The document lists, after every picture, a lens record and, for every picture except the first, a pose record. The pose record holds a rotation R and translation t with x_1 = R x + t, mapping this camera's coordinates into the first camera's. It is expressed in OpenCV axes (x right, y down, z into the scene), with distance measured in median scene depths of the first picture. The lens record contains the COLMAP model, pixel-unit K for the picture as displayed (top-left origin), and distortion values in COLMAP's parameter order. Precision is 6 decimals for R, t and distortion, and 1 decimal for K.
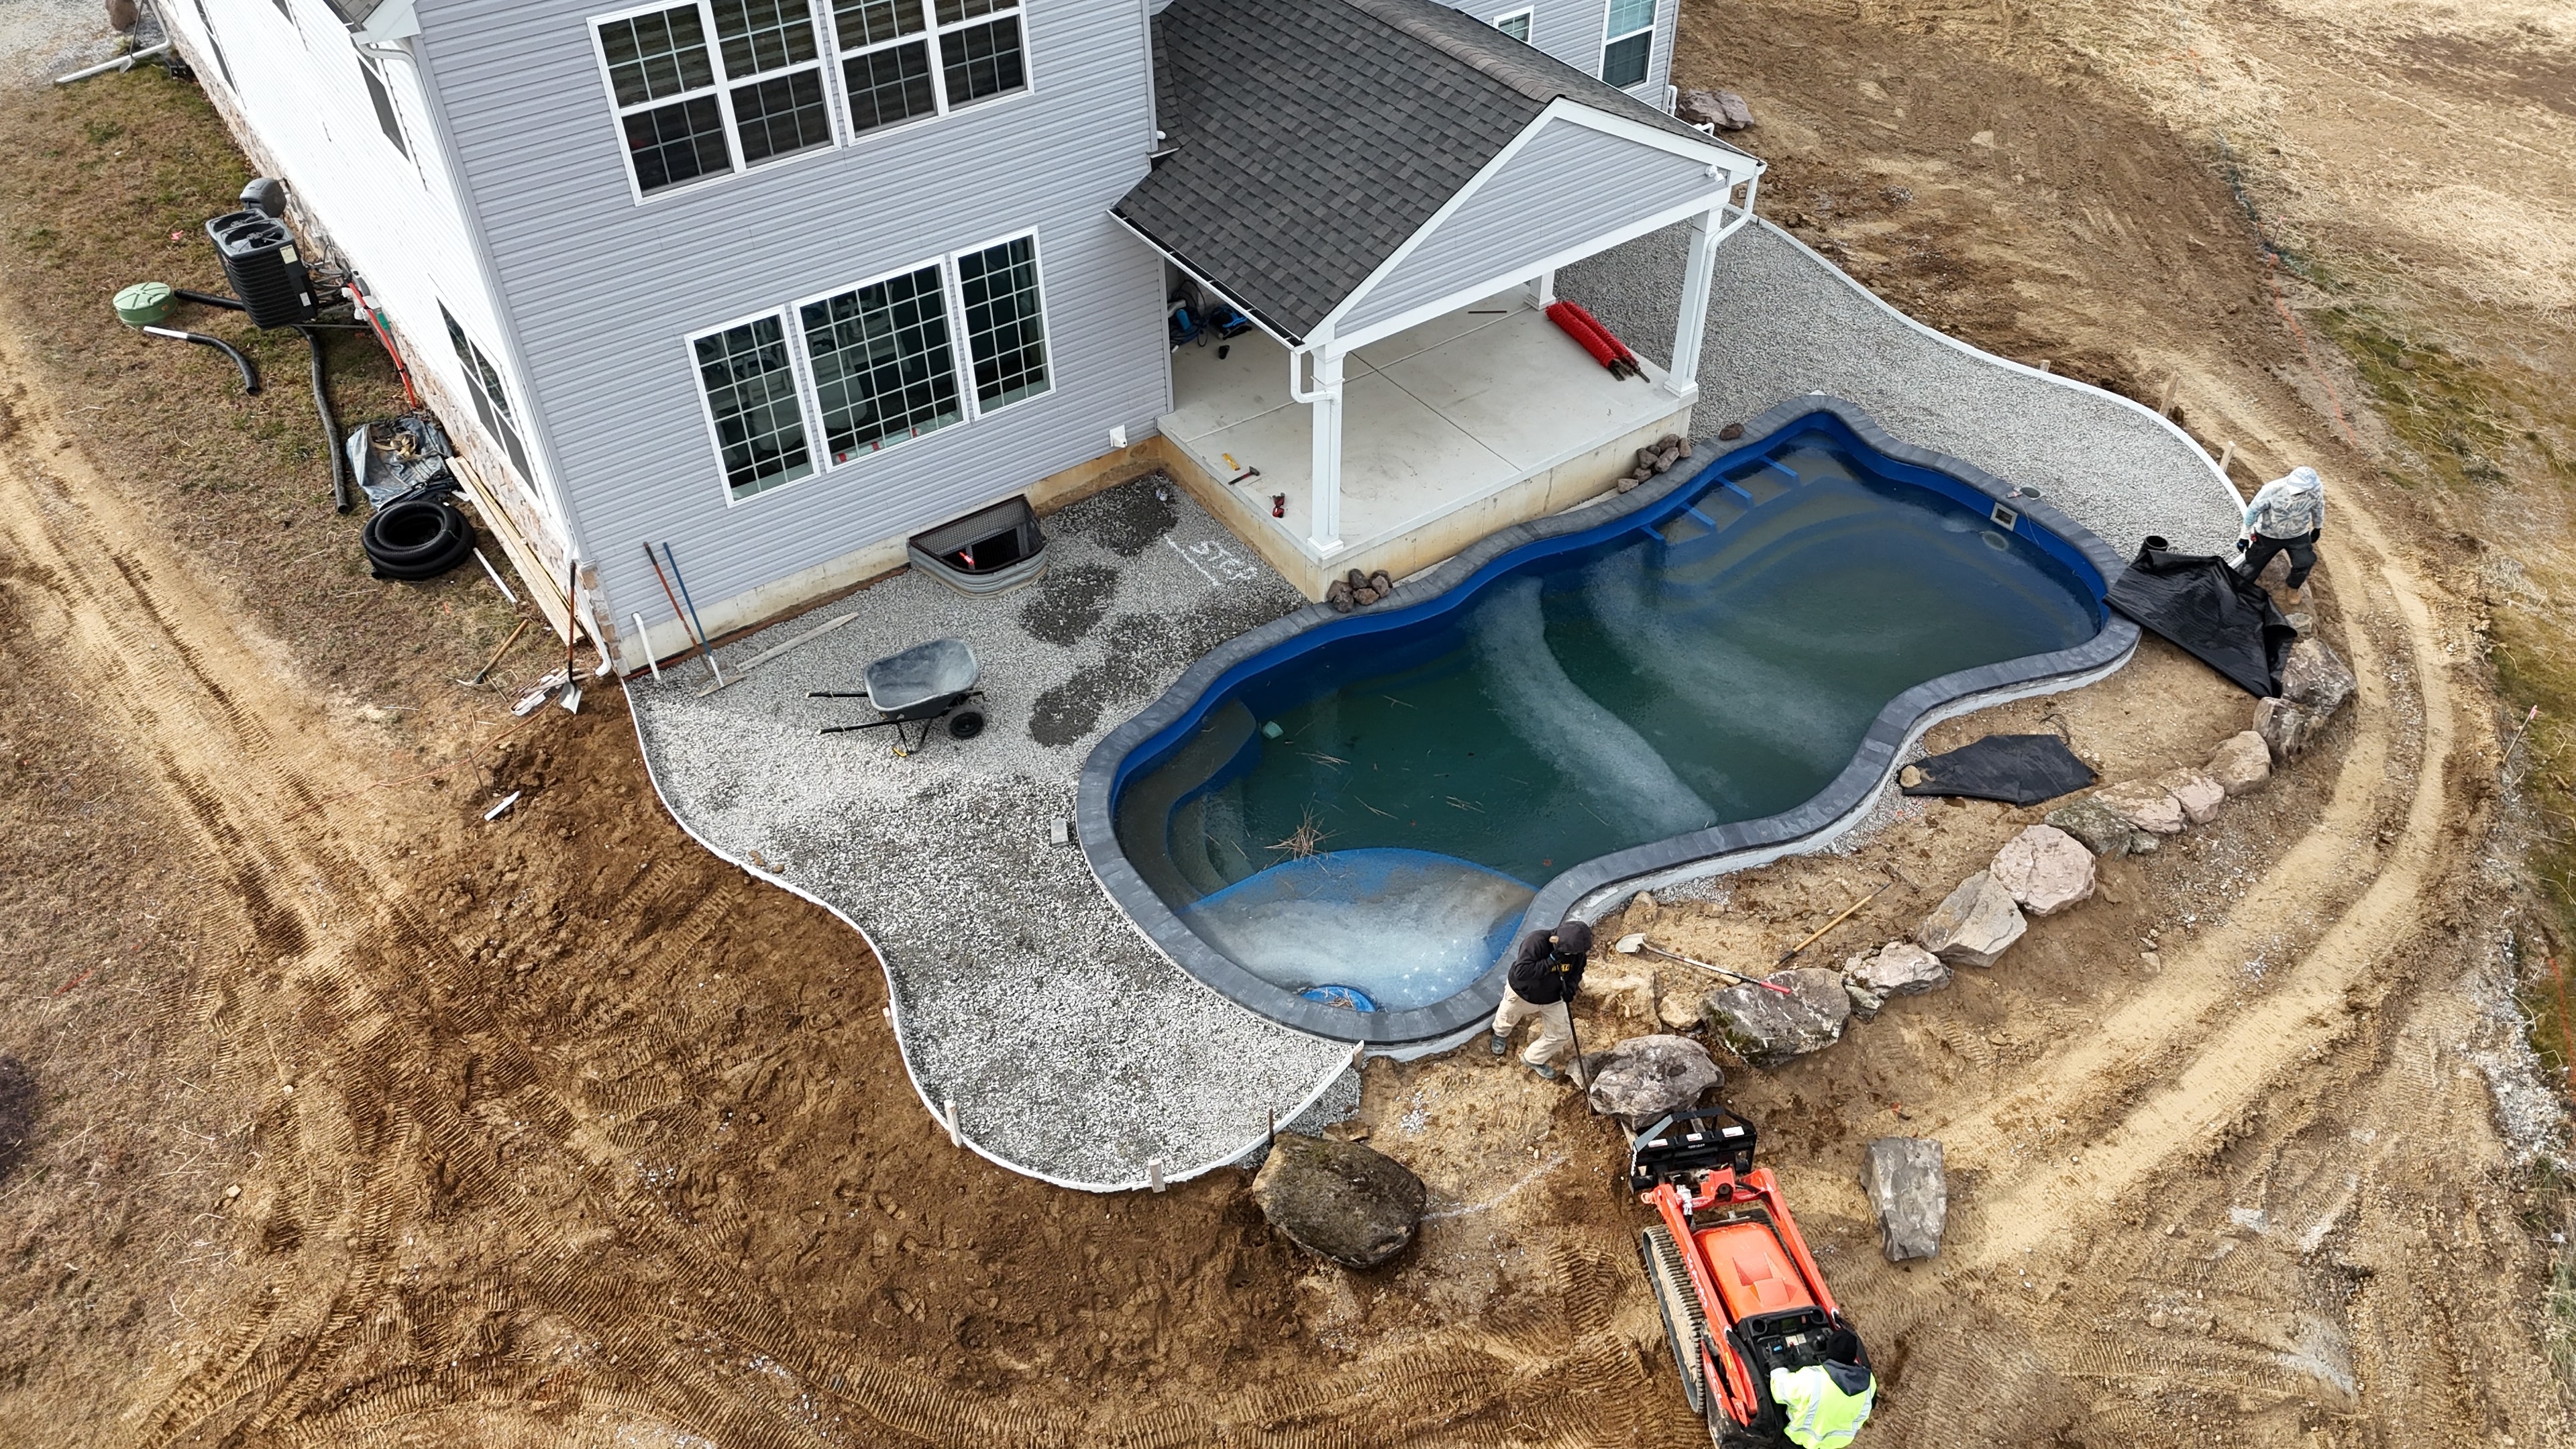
lens RADIAL K [[1891.1, 0, 1295.2], [0, 1891.1, 733.3], [0, 0, 1]] dist [0.061160, -0.054561]
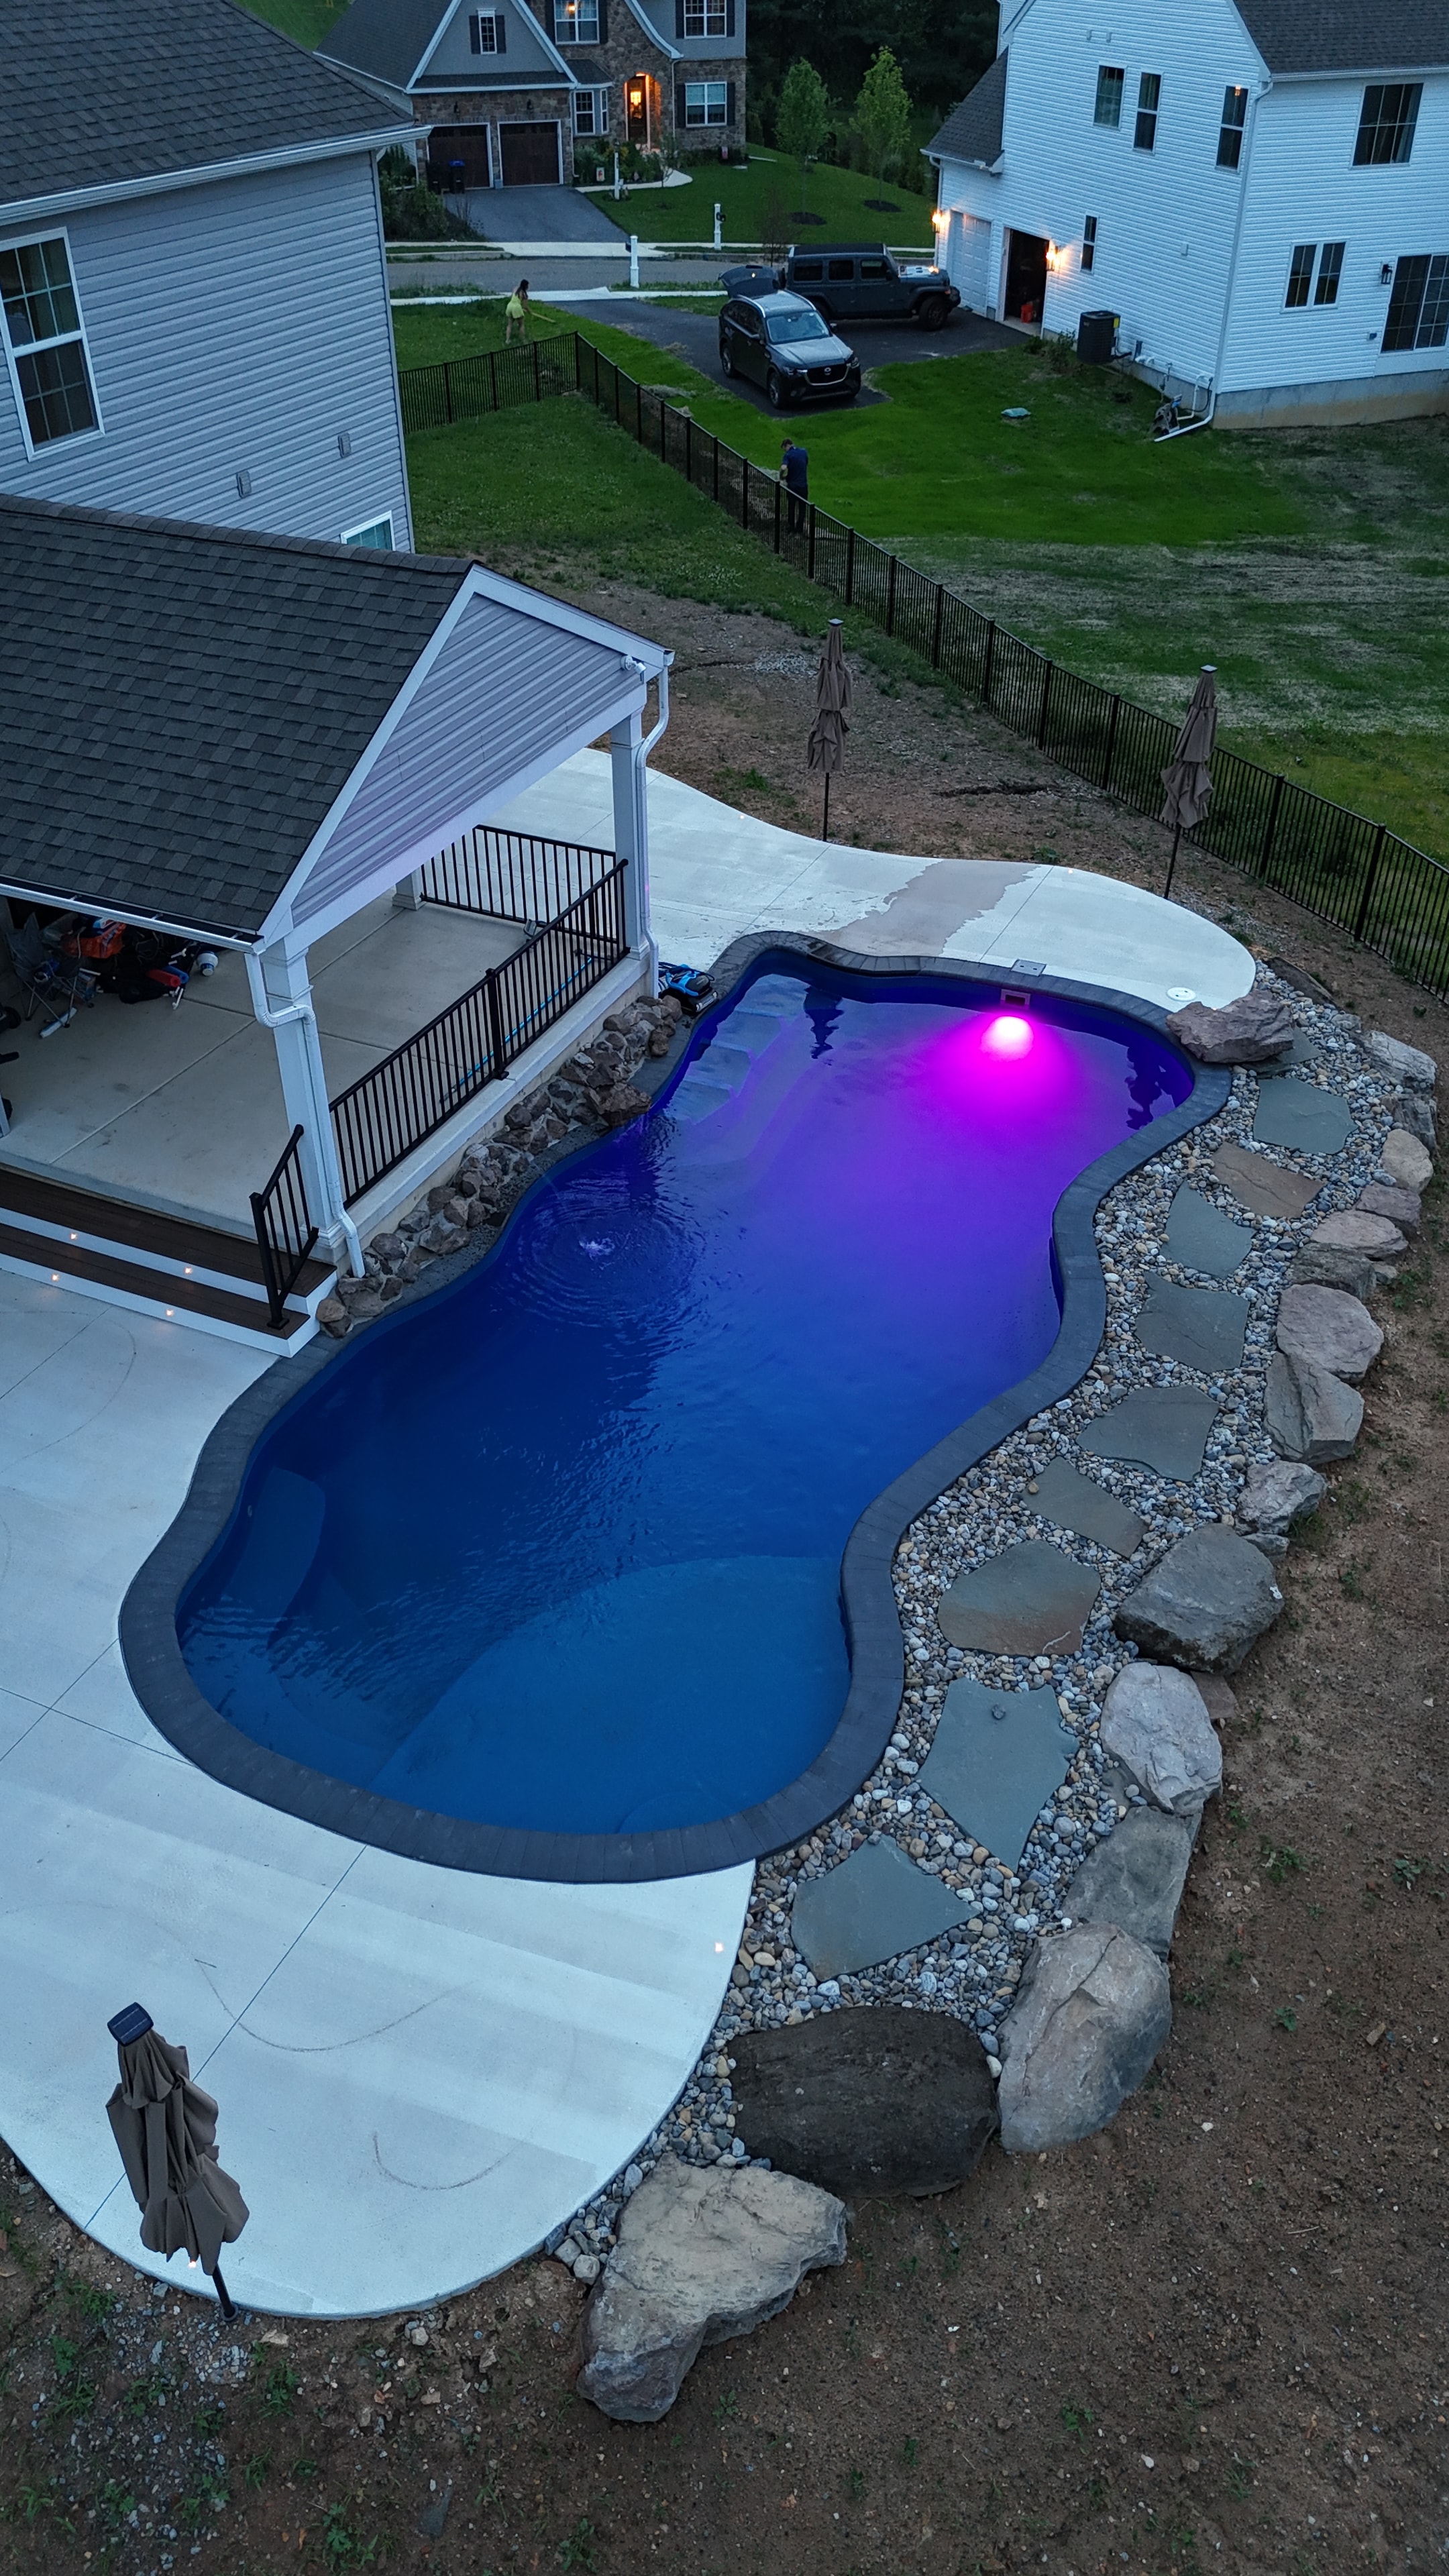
lens RADIAL K [[1891.1, 0, 707.3], [0, 1891.1, 1287.1], [0, 0, 1]] dist [0.061160, -0.054561]
pose [[0.871888, -0.289749, 0.394788, -0.162610], [0.327595, 0.944329, -0.030416, -0.009954], [-0.363997, 0.155850, 0.918269, 0.316478]]
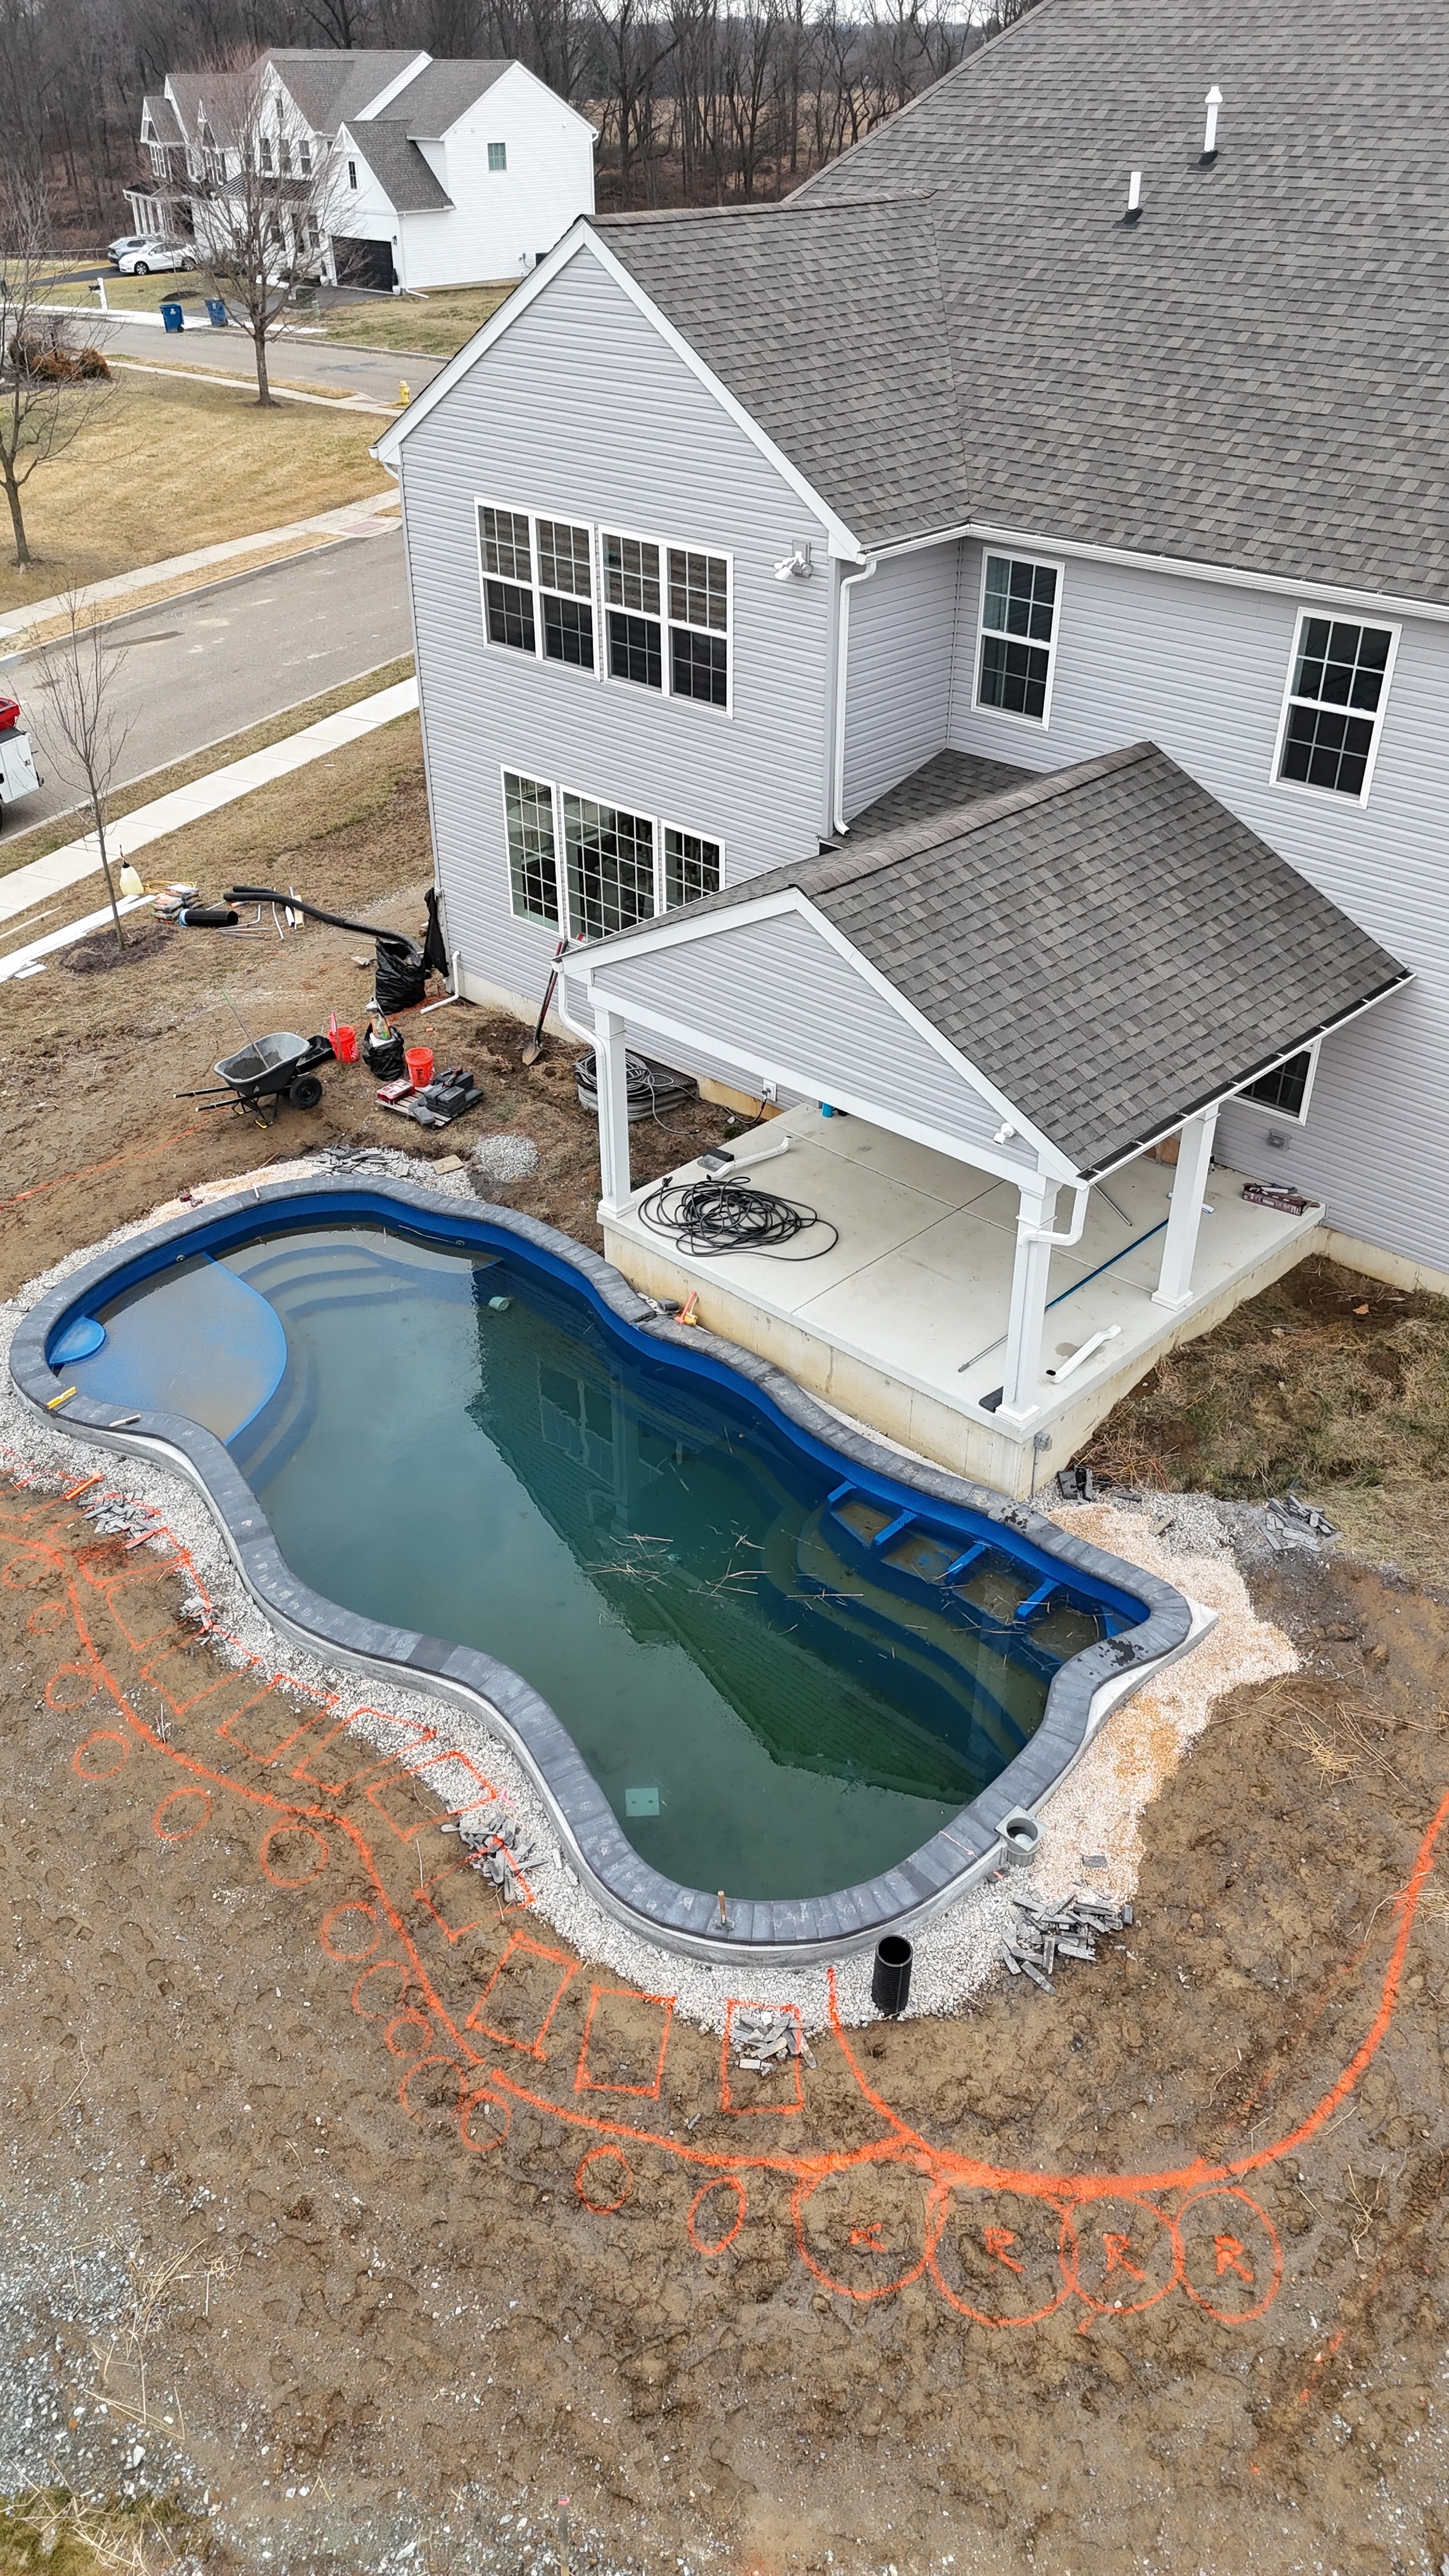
lens RADIAL K [[1891.1, 0, 740.6], [0, 1891.1, 1285.8], [0, 0, 1]] dist [0.061160, -0.054561]
pose [[0.192057, 0.543742, -0.816981, 0.942536], [-0.659541, 0.687967, 0.302831, -0.454573], [0.726718, 0.480672, 0.490749, 0.642372]]
